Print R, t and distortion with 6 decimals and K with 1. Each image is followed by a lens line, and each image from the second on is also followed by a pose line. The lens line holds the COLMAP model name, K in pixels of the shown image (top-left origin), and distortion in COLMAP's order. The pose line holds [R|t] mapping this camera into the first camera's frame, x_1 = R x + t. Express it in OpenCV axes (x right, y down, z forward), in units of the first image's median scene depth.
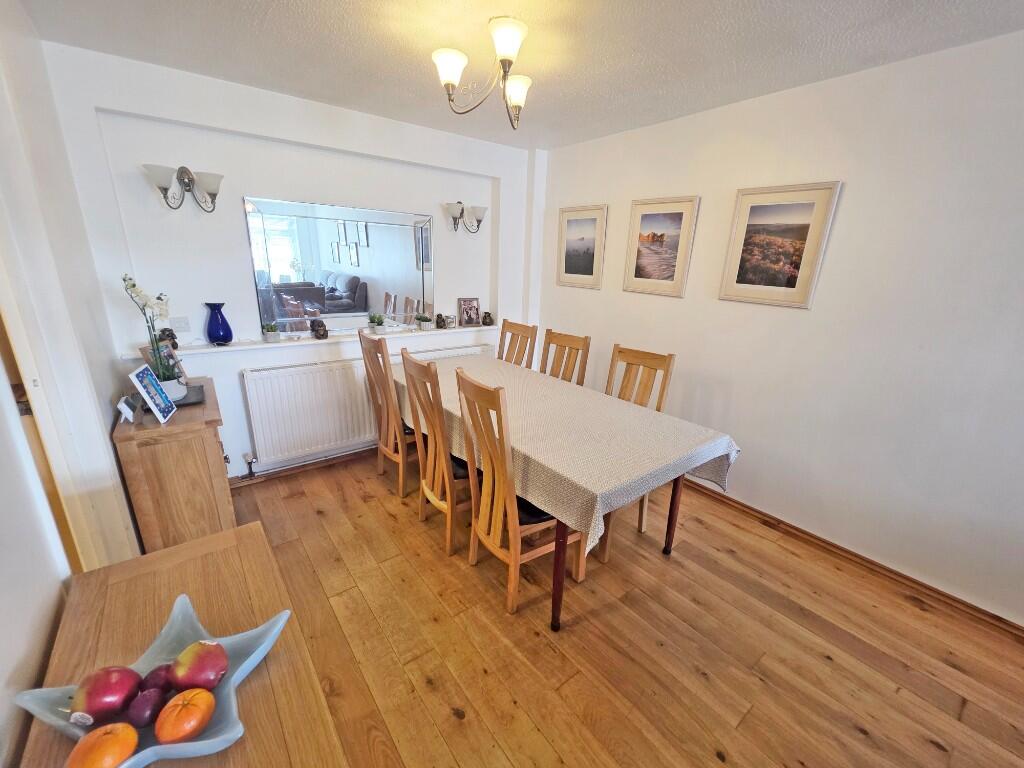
lens RADIAL K [[413.6, 0, 512.0], [0, 413.6, 384.0], [0, 0, 1]] dist [0.000034, 0.000021]
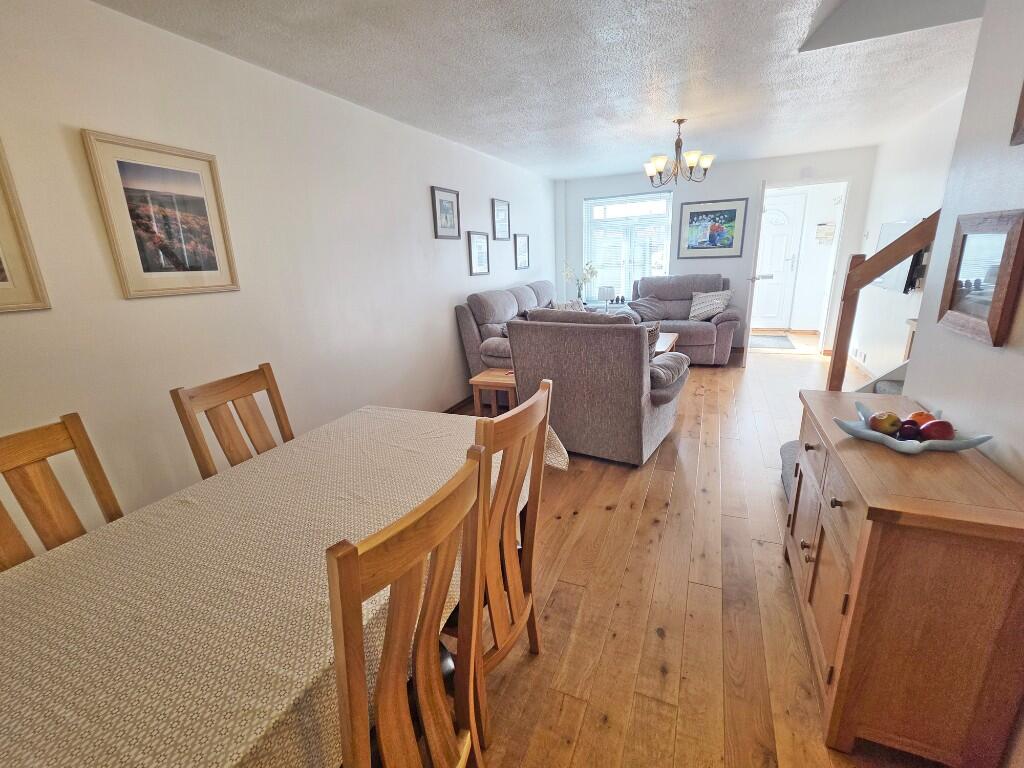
lens RADIAL K [[436.2, 0, 512.0], [0, 436.2, 384.0], [0, 0, 1]] dist [0.000675, 0.000058]
pose [[-0.459807, -0.266329, 0.847140, -0.534871], [0.284504, 0.859500, 0.424637, -0.274825], [-0.841210, 0.436266, -0.319433, 0.999706]]
